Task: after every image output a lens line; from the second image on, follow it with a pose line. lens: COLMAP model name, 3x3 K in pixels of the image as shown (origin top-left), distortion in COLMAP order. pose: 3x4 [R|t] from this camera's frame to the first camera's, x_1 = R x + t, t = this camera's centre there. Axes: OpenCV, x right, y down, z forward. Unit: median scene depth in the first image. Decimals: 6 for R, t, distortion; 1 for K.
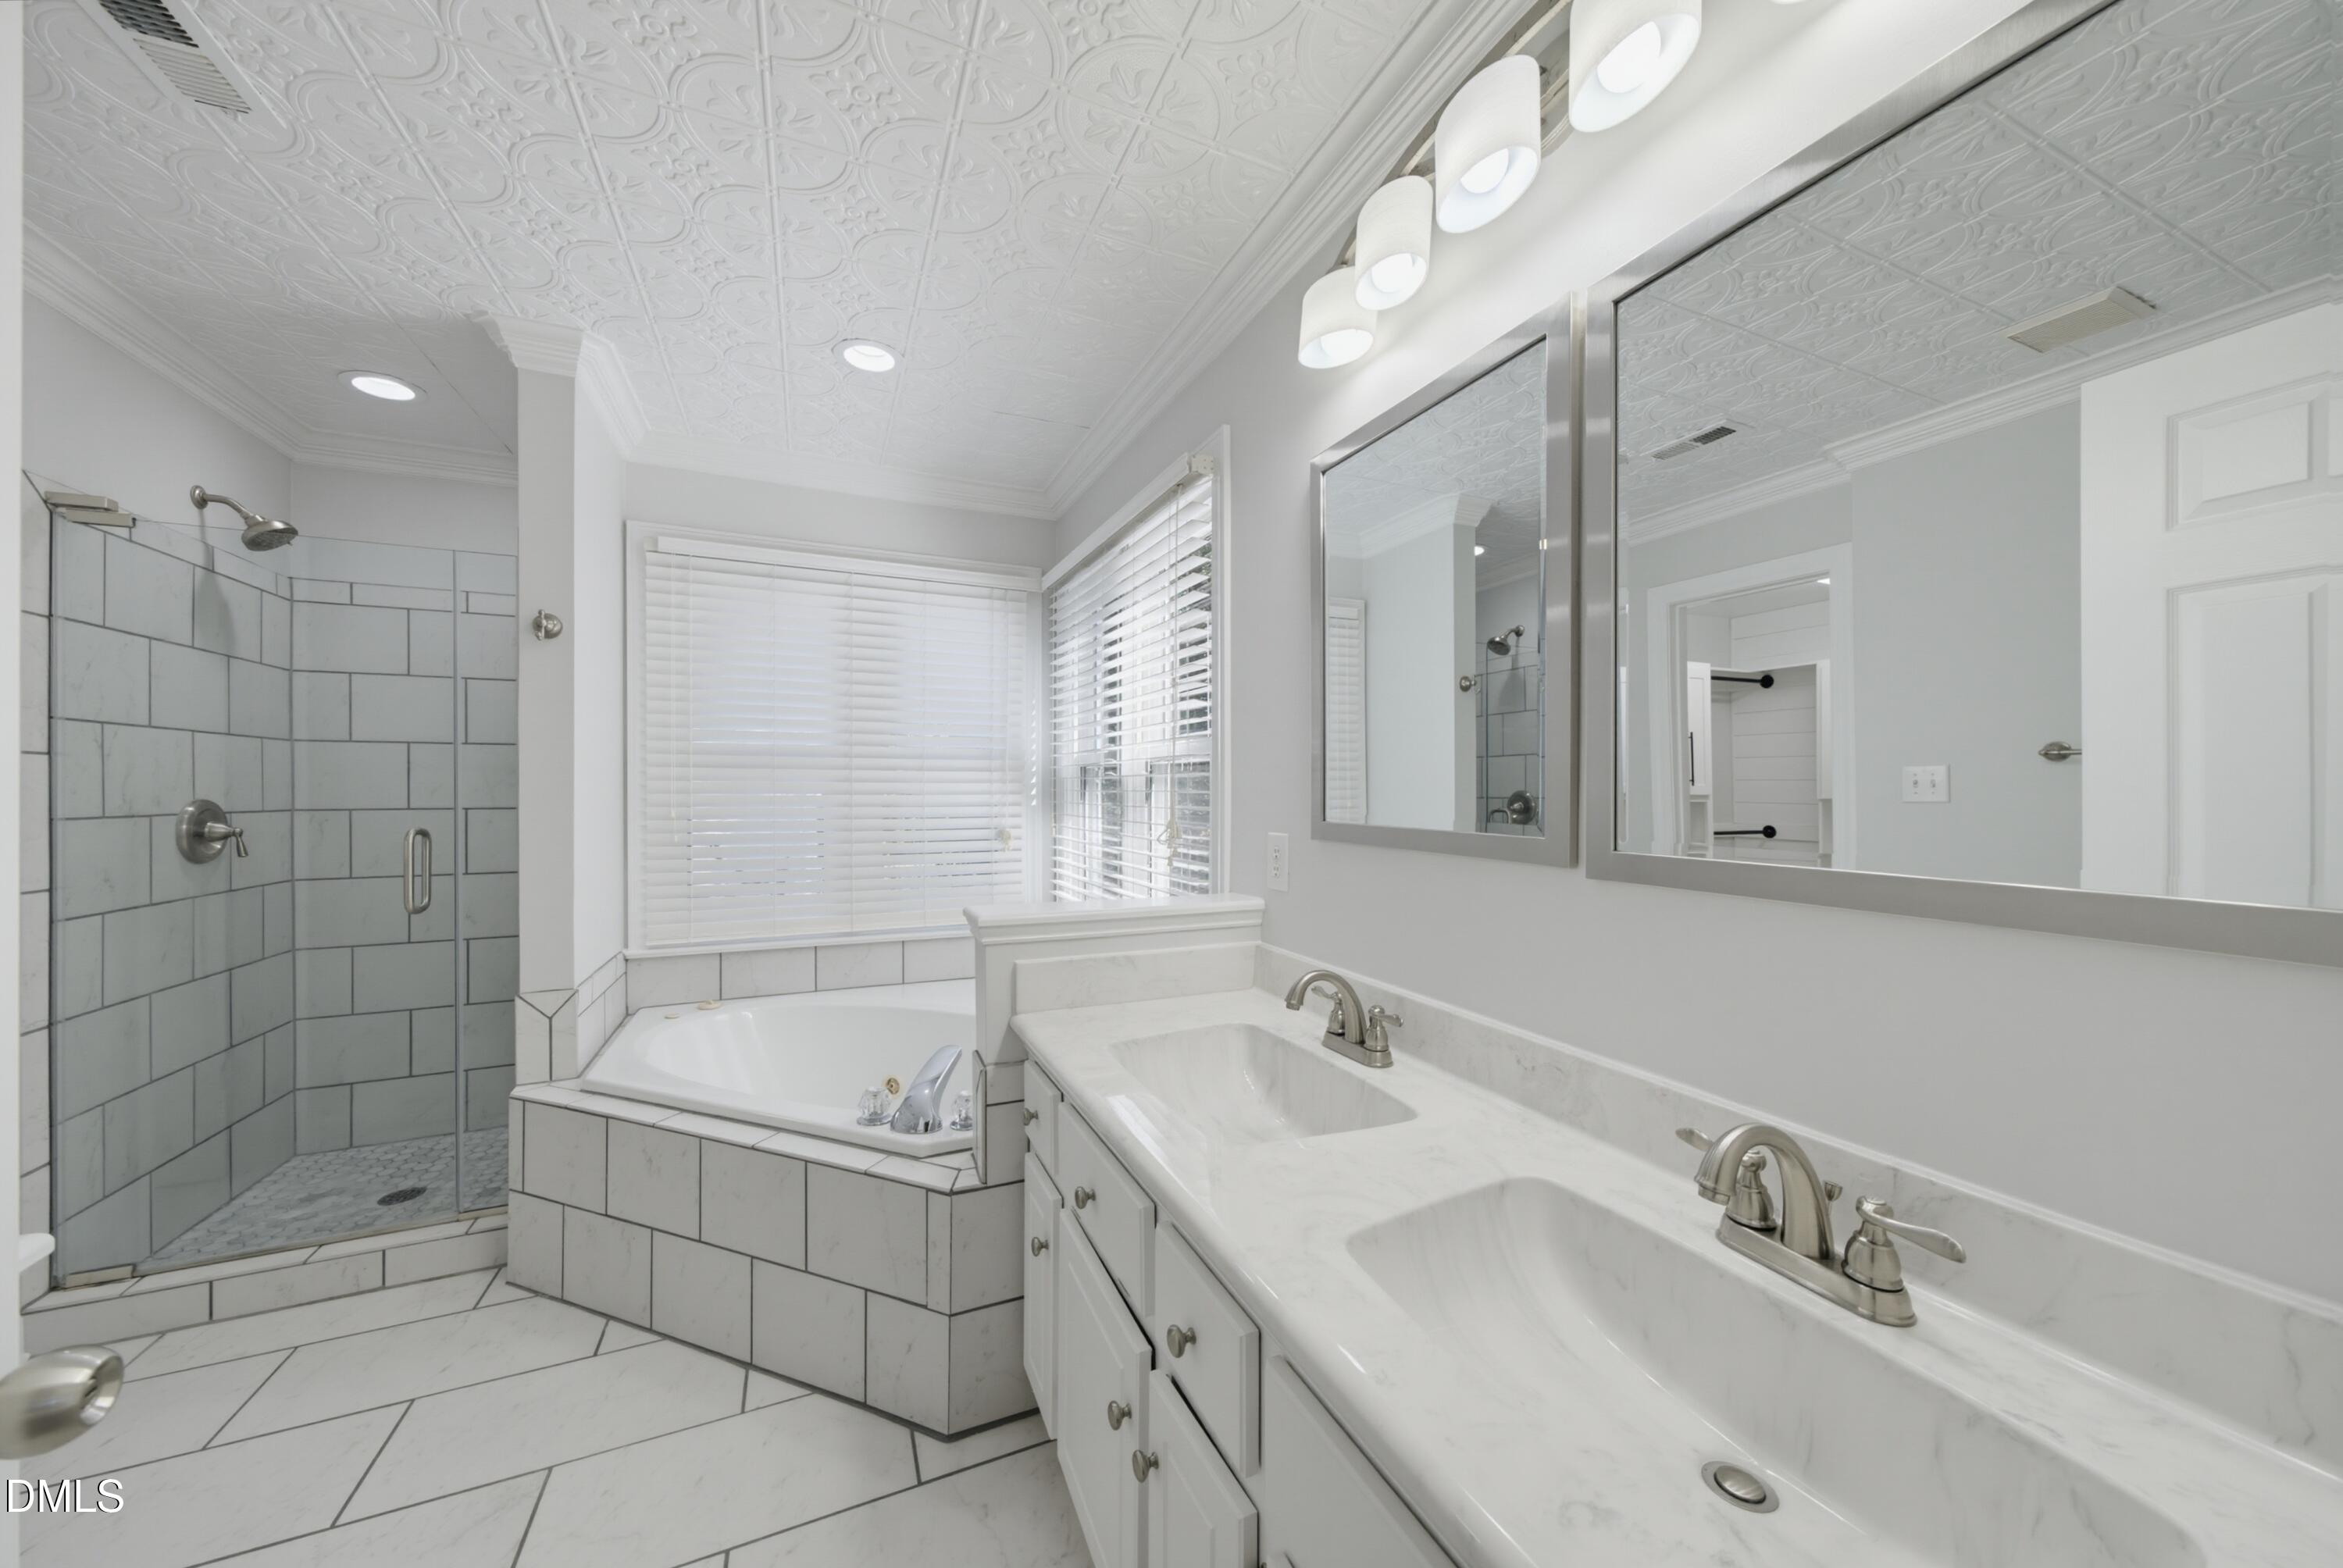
lens RADIAL K [[808.7, 0, 1163.9], [0, 808.7, 791.5], [0, 0, 1]] dist [-0.002960, 0.002490]
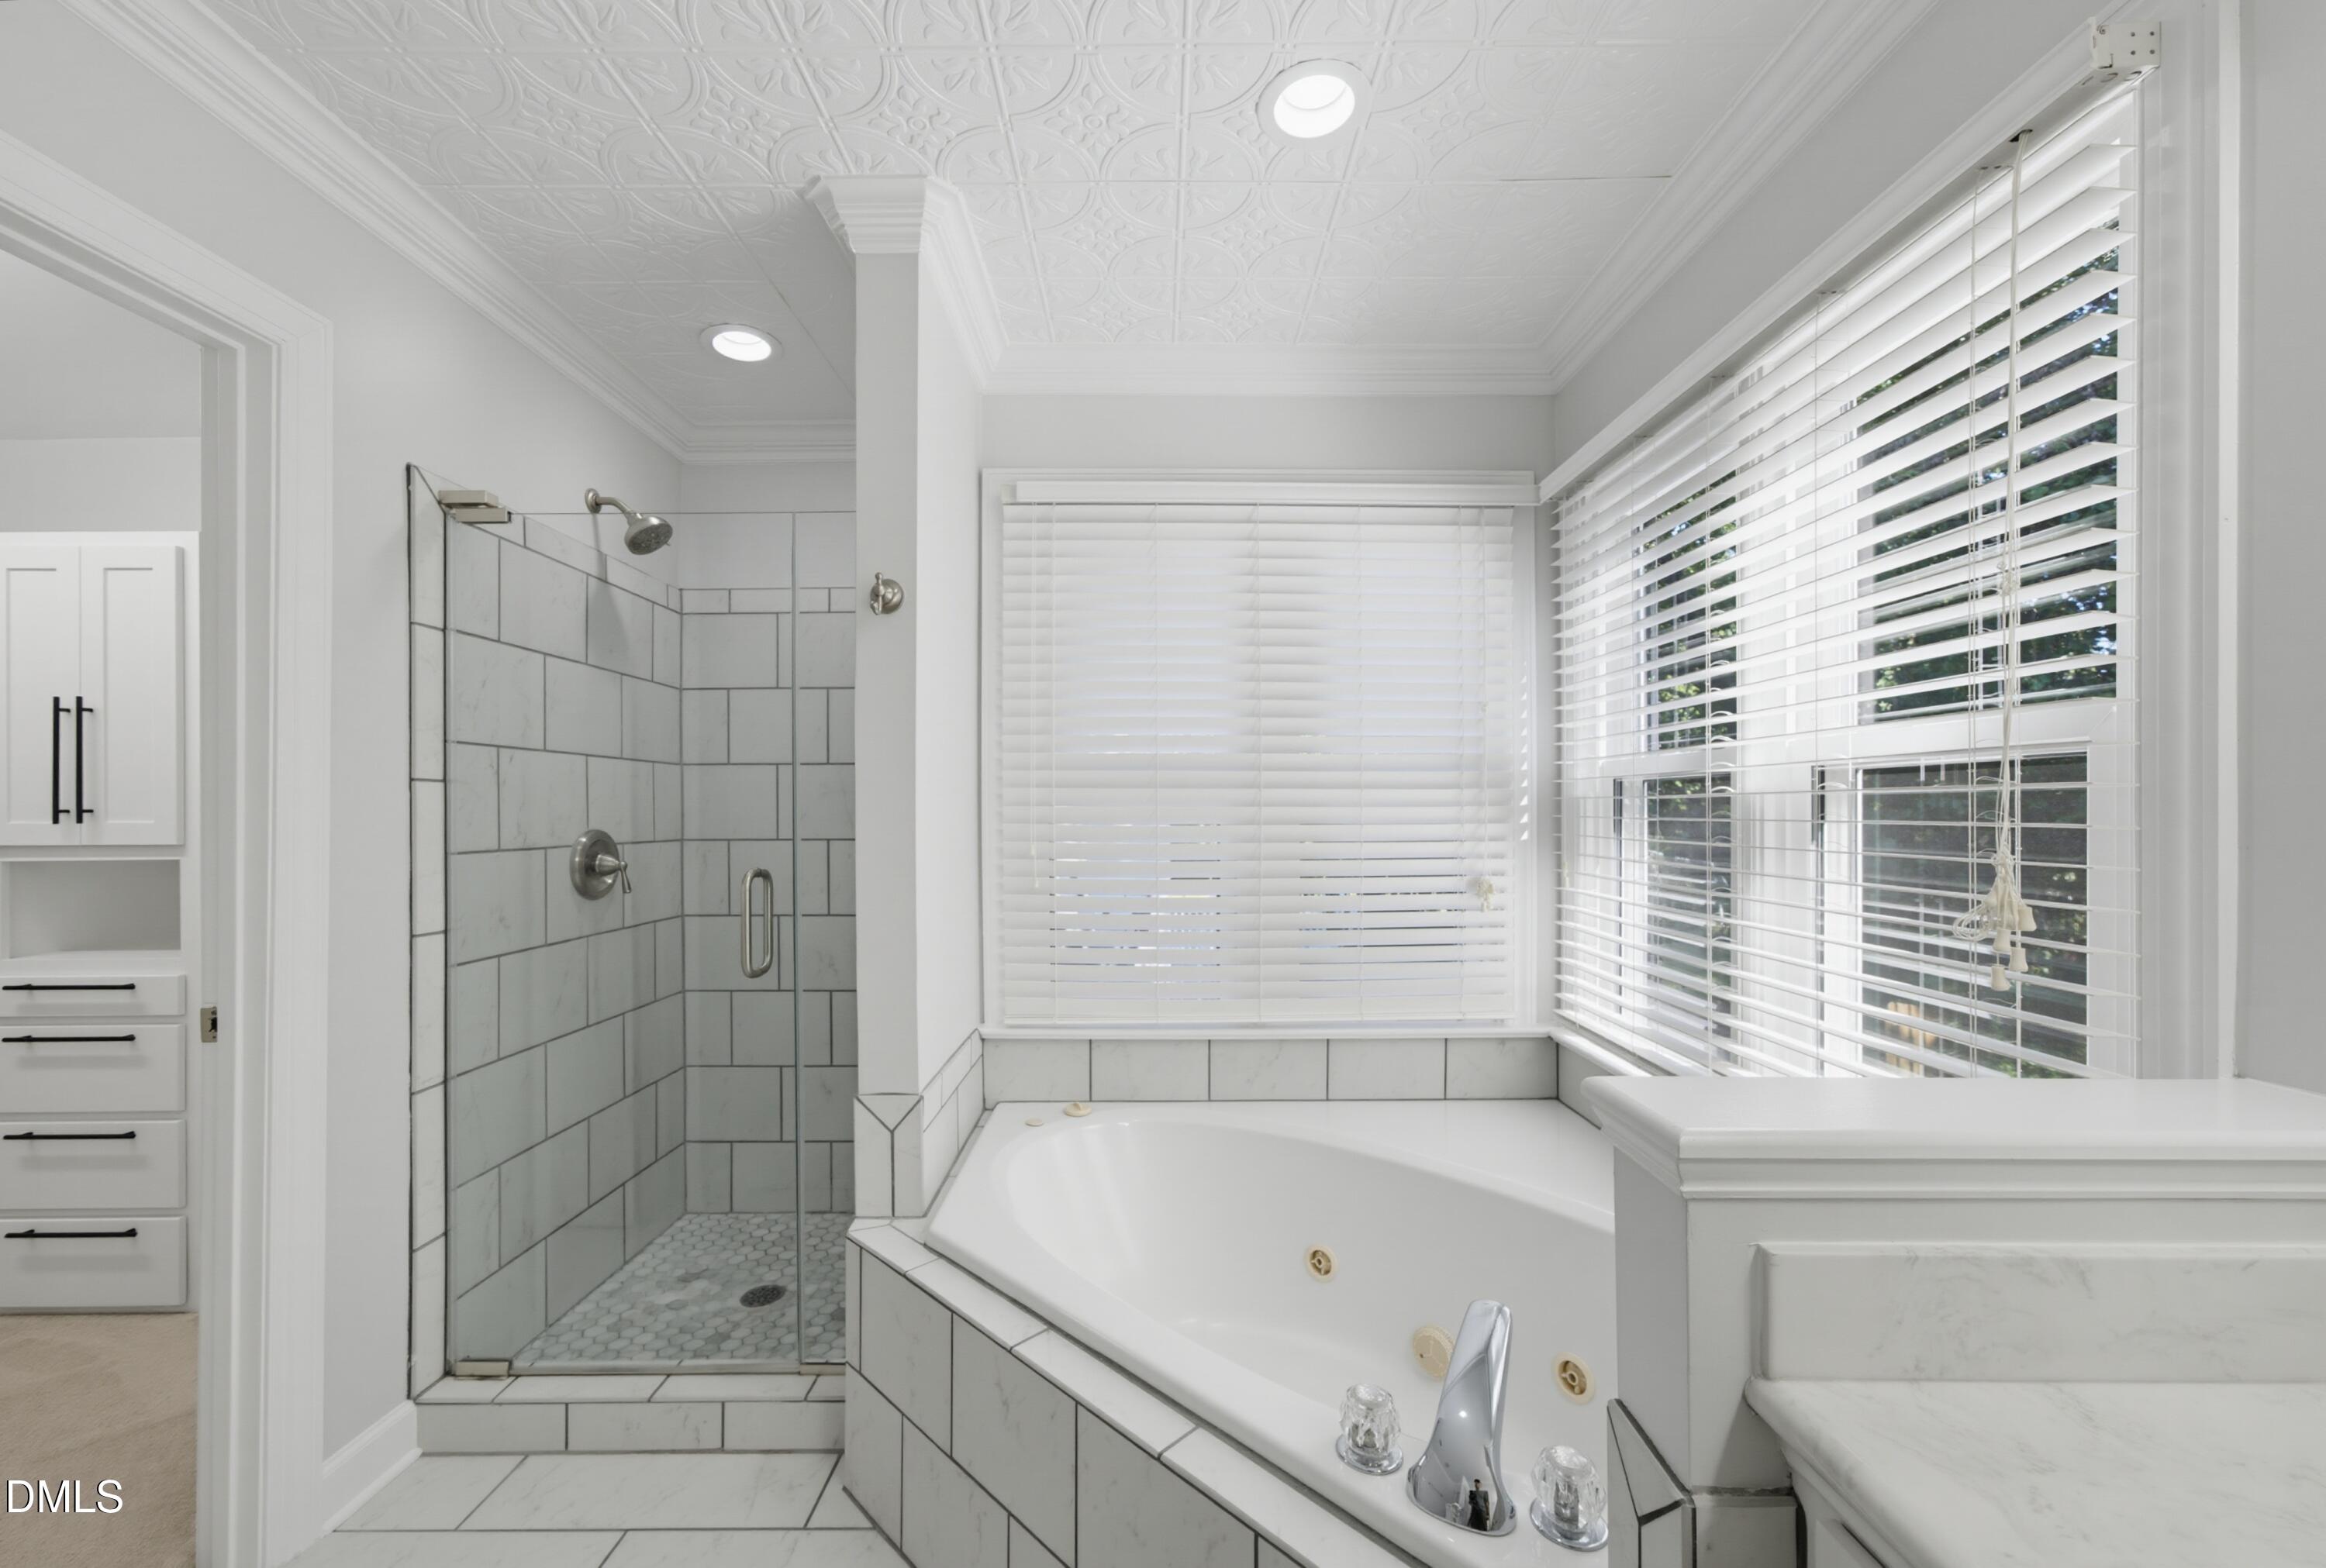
lens RADIAL K [[879.4, 0, 1168.1], [0, 879.4, 804.4], [0, 0, 1]] dist [-0.021940, 0.000068]
pose [[0.923433, -0.003805, -0.383741, -0.197568], [0.001522, 0.999979, -0.006254, -0.010074], [0.383756, 0.005191, 0.923420, 0.323353]]
